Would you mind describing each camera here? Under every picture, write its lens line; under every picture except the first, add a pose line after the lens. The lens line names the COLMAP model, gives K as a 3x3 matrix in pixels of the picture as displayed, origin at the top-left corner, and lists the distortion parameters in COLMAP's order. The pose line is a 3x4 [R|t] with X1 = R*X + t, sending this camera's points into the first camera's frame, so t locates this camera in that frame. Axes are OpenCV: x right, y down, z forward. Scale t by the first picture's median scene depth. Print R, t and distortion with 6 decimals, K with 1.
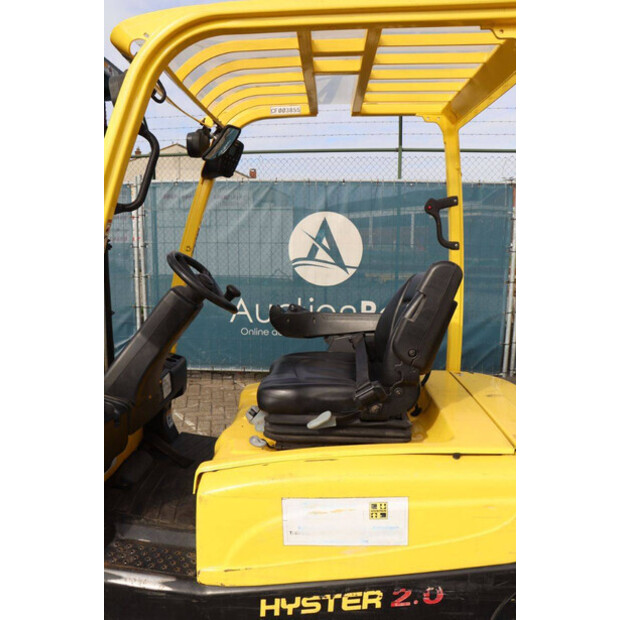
lens RADIAL K [[506.1, 0, 310.0], [0, 506.1, 310.0], [0, 0, 1]] dist [-0.172044, 0.149882]
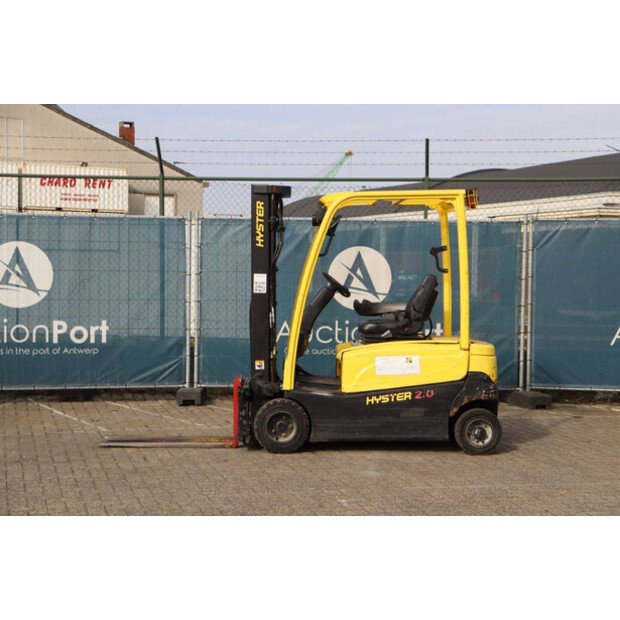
lens RADIAL K [[1227.3, 0, 310.0], [0, 1227.3, 310.0], [0, 0, 1]] dist [0.294029, 0.133438]
pose [[0.998061, 0.000473, 0.062247, -0.851346], [0.006633, 0.993470, -0.113903, 0.898430], [-0.061895, 0.114095, 0.991540, -5.885934]]
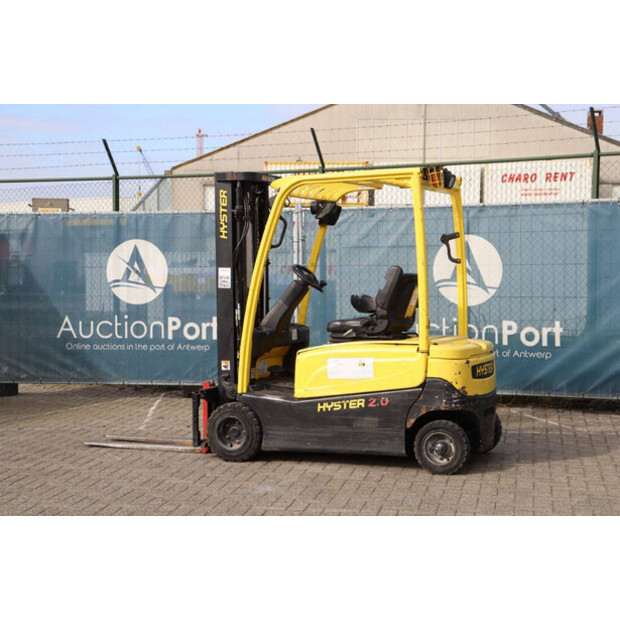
lens RADIAL K [[1227.3, 0, 310.0], [0, 1227.3, 310.0], [0, 0, 1]] dist [0.294029, 0.133438]
pose [[0.935424, 0.000168, -0.353527, 2.052953], [-0.039319, 0.993845, -0.103565, 0.775847], [0.351334, 0.110778, 0.929674, -4.832368]]
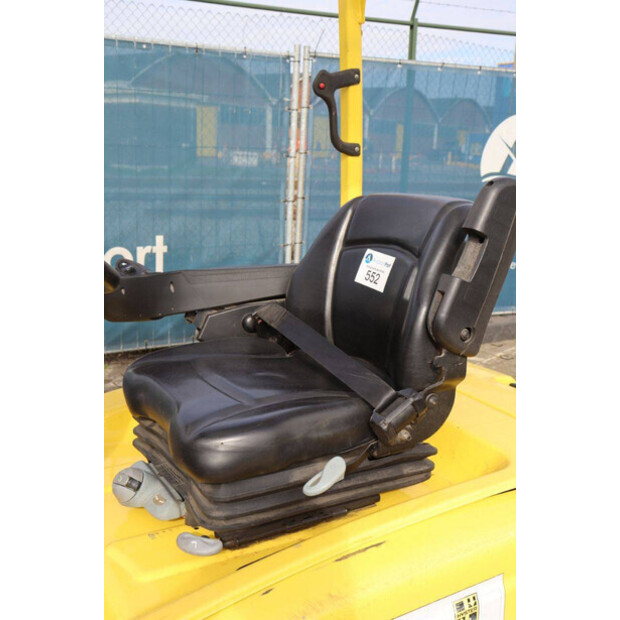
lens RADIAL K [[708.9, 0, 298.1], [0, 708.9, 308.9], [0, 0, 1]] dist [0.000303, 0.009948]
pose [[0.845625, -0.107089, 0.522924, -0.416968], [0.056120, 0.992075, 0.112414, -0.052127], [-0.530818, -0.065714, 0.844934, 0.406629]]
